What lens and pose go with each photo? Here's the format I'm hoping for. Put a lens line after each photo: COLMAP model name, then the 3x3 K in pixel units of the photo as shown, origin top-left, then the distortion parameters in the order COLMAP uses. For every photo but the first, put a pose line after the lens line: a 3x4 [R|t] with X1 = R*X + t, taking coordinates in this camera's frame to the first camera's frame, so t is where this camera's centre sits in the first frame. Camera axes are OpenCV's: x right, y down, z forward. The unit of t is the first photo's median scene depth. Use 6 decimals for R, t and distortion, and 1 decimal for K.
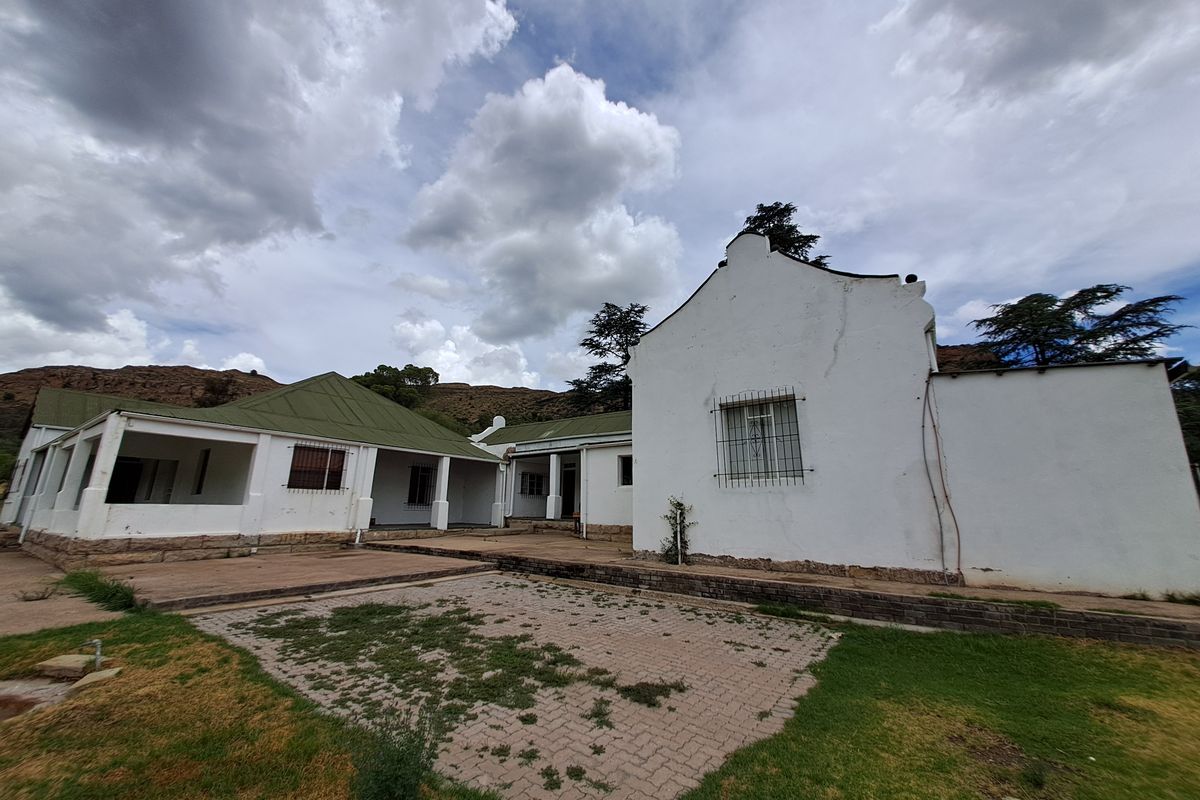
lens RADIAL K [[465.5, 0, 591.6], [0, 465.5, 396.8], [0, 0, 1]] dist [-0.000633, -0.000031]
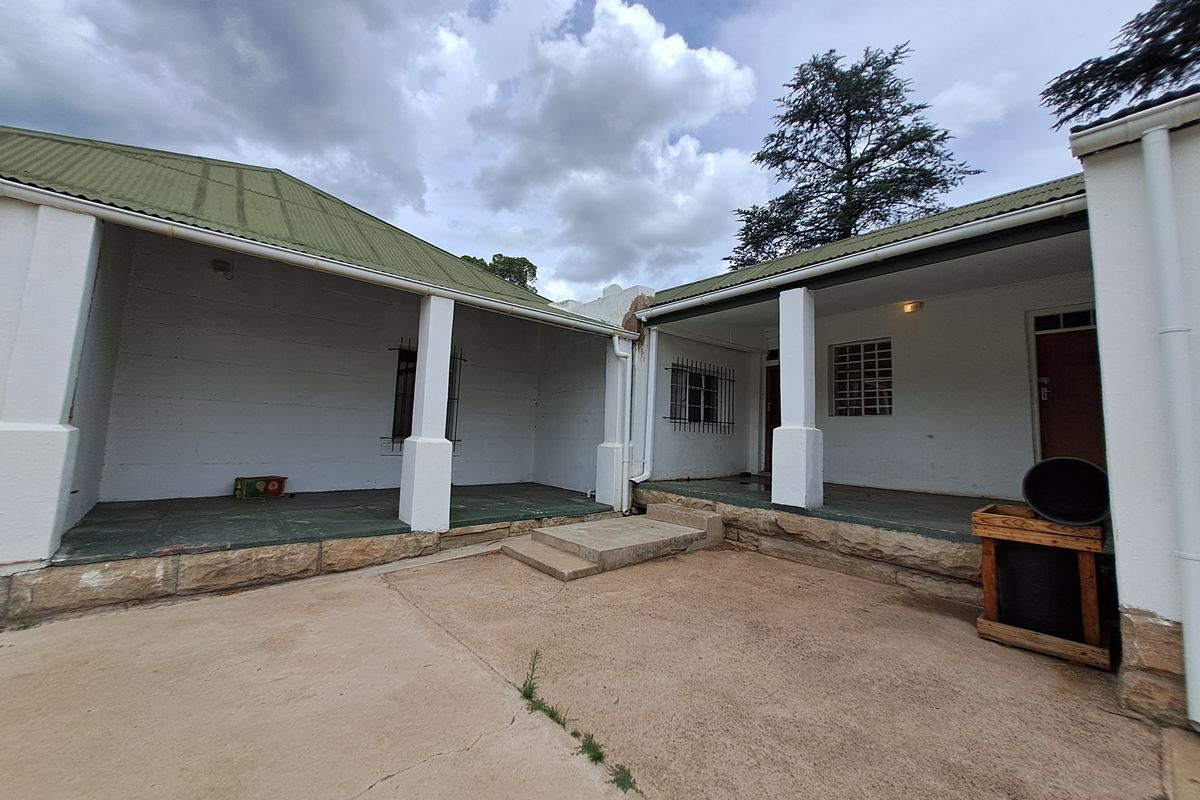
lens RADIAL K [[465.5, 0, 591.6], [0, 465.5, 396.8], [0, 0, 1]] dist [-0.000633, -0.000031]
pose [[0.970213, 0.005765, -0.242185, -0.128805], [0.031784, 0.988046, 0.150850, 0.136683], [0.240159, -0.154055, 0.958431, 0.652080]]
